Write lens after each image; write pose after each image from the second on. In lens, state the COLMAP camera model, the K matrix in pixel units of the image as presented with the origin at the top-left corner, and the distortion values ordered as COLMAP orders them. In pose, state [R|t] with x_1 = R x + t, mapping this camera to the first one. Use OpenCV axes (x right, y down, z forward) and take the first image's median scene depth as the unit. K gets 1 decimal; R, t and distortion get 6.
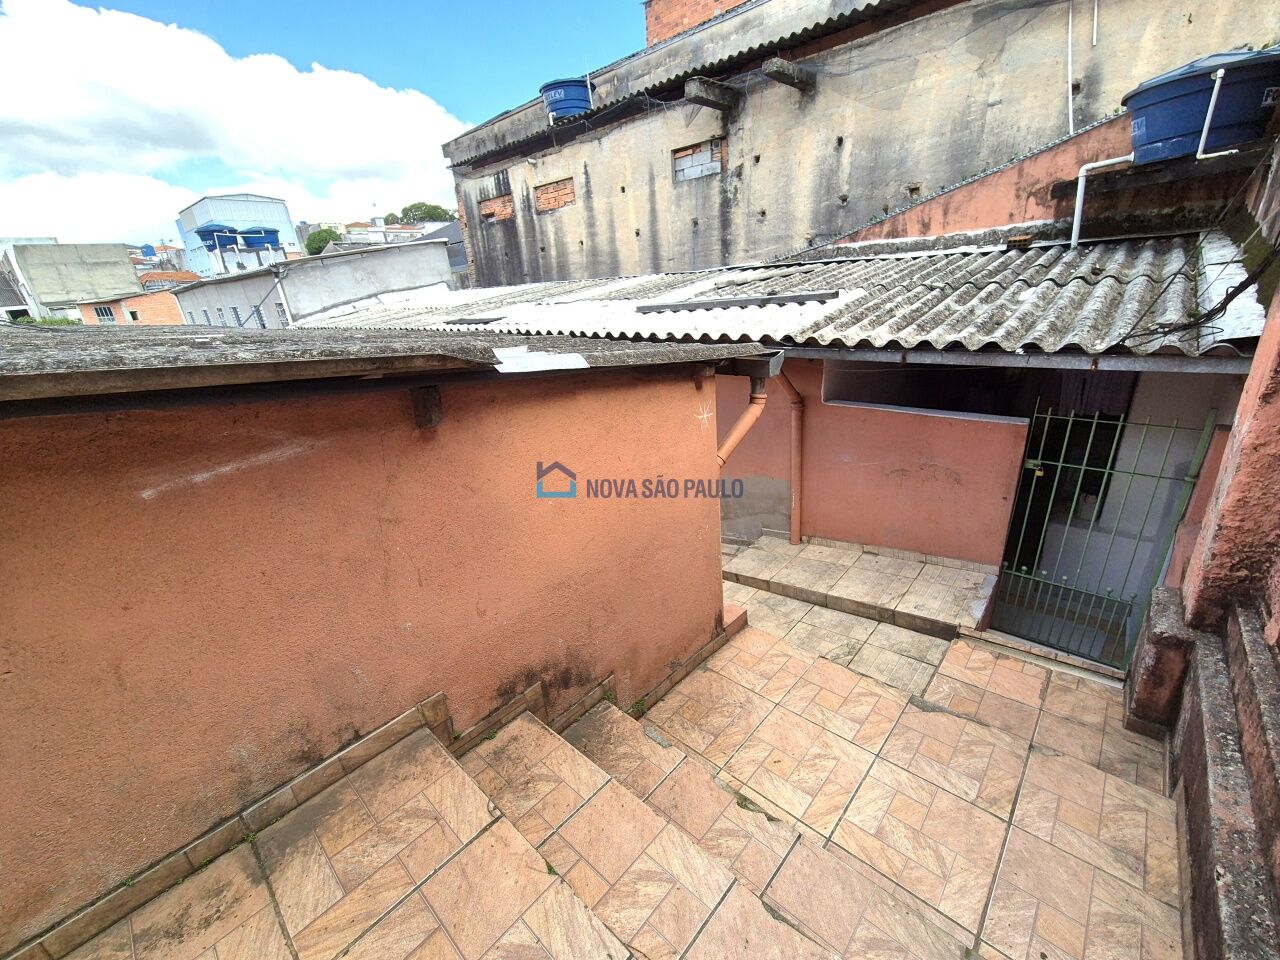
lens RADIAL K [[524.6, 0, 636.8], [0, 524.6, 478.6], [0, 0, 1]] dist [0.003022, -0.001381]
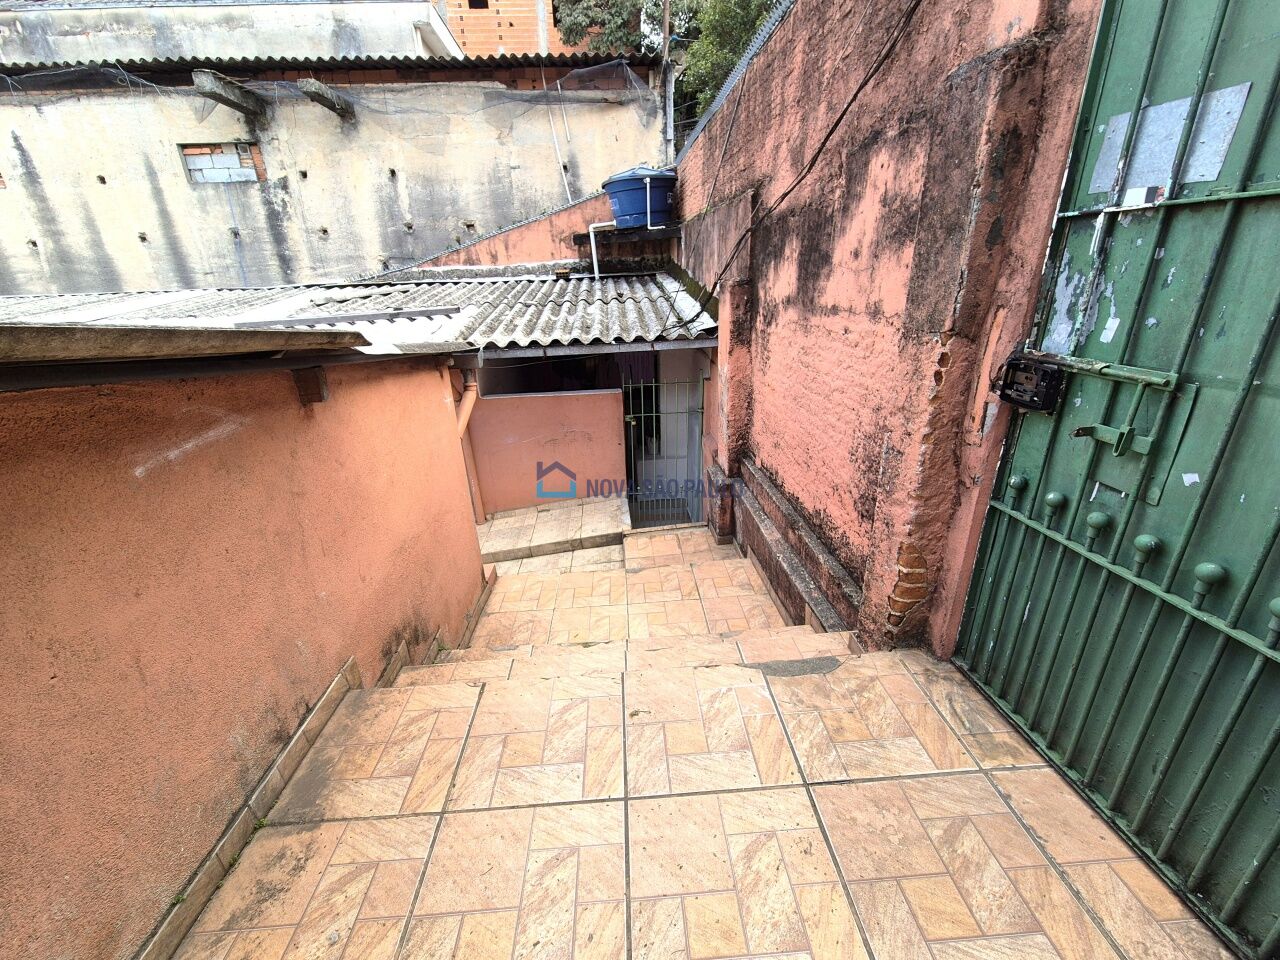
lens RADIAL K [[524.6, 0, 636.8], [0, 524.6, 478.6], [0, 0, 1]] dist [0.003022, -0.001381]
pose [[0.702696, -0.211843, 0.679221, -0.169418], [0.240689, 0.969140, 0.053258, 0.037983], [-0.669542, 0.126056, 0.731999, -0.059360]]
